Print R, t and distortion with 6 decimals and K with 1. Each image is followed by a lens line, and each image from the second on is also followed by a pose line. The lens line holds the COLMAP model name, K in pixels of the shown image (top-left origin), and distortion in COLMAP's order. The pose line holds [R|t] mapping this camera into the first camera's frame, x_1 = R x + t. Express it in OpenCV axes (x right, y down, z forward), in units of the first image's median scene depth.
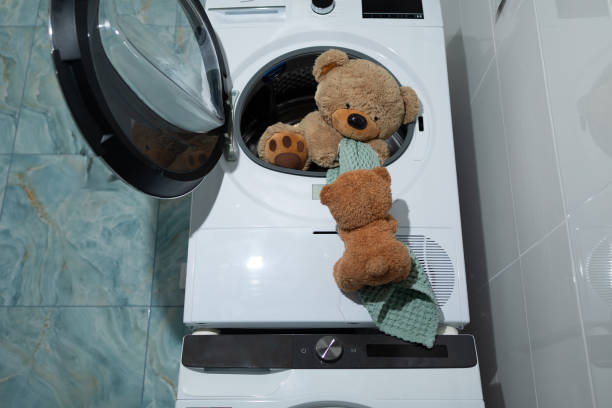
lens RADIAL K [[664.4, 0, 306.0], [0, 664.4, 204.0], [0, 0, 1]] dist [0.006711, 0.005106]
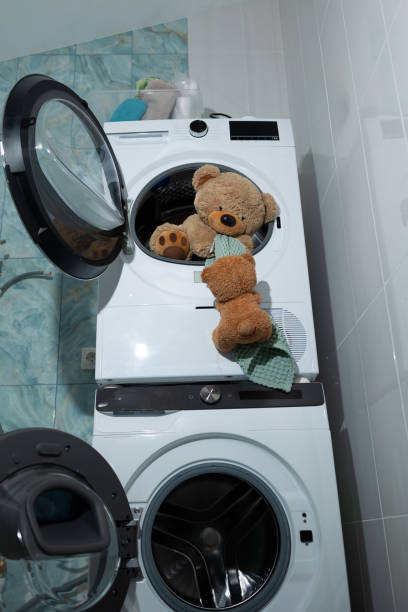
lens RADIAL K [[664.4, 0, 204.0], [0, 664.4, 306.0], [0, 0, 1]] dist [0.006711, 0.005106]
pose [[0.998976, -0.020060, 0.040545, -0.023682], [0.021285, 0.999323, -0.029999, 0.074687], [-0.039915, 0.030831, 0.998727, -0.258113]]
